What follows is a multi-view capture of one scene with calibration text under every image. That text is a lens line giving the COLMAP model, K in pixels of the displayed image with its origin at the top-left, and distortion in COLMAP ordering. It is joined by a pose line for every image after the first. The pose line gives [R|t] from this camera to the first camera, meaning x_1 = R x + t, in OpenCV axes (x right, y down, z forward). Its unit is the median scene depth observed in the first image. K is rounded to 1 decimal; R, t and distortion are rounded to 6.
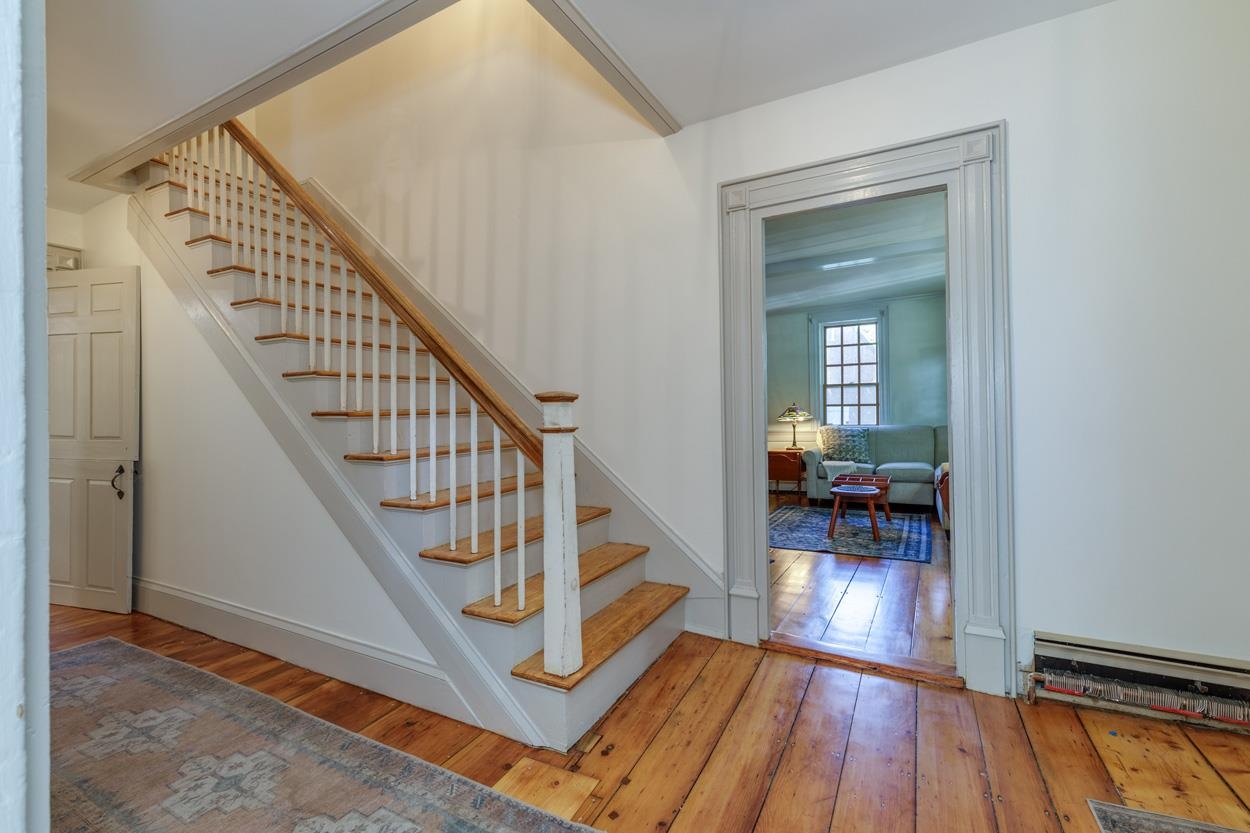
lens RADIAL K [[568.0, 0, 618.1], [0, 568.0, 414.4], [0, 0, 1]] dist [0.003477, -0.001193]
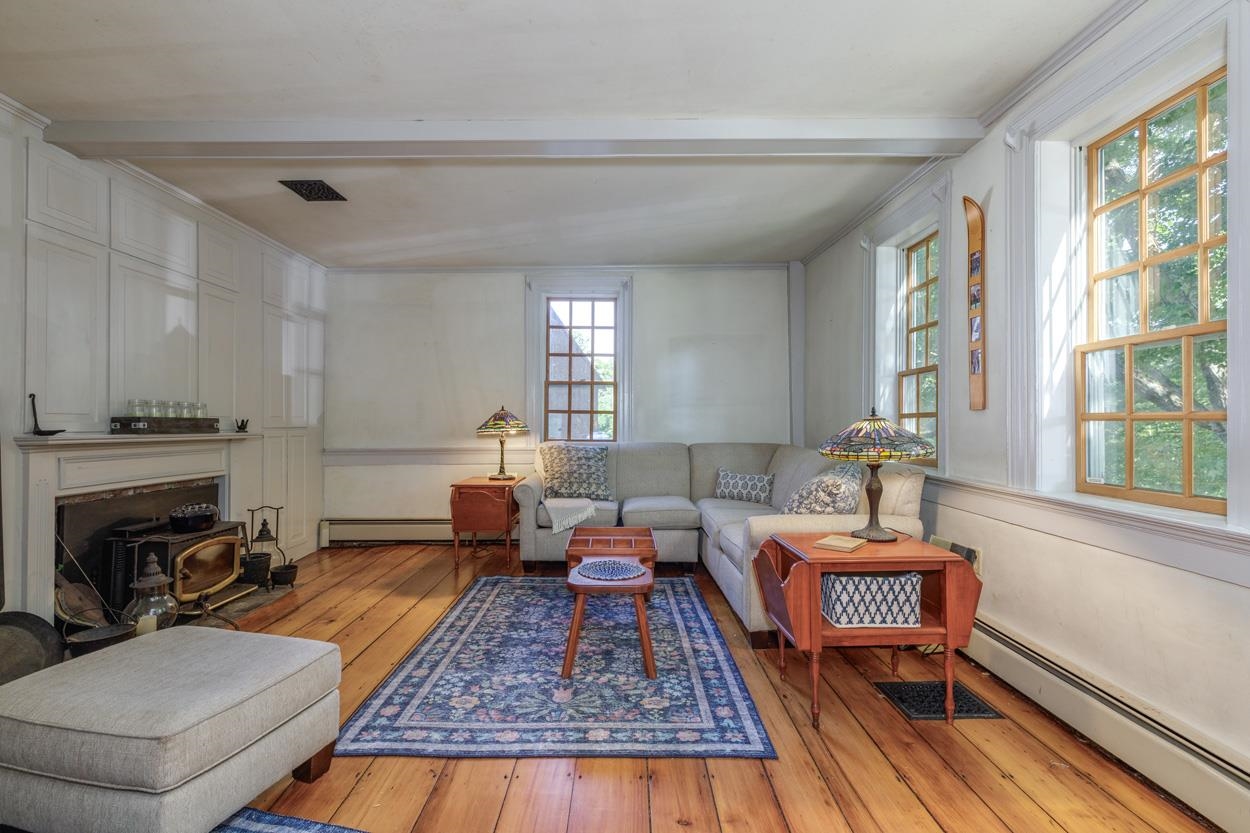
lens RADIAL K [[568.0, 0, 621.9], [0, 568.0, 417.2], [0, 0, 1]] dist [0.003477, -0.001193]
pose [[0.874976, 0.018548, 0.483810, 0.116204], [-0.018120, 0.999820, -0.005560, -0.007124], [-0.483827, -0.003902, 0.875155, 0.370073]]
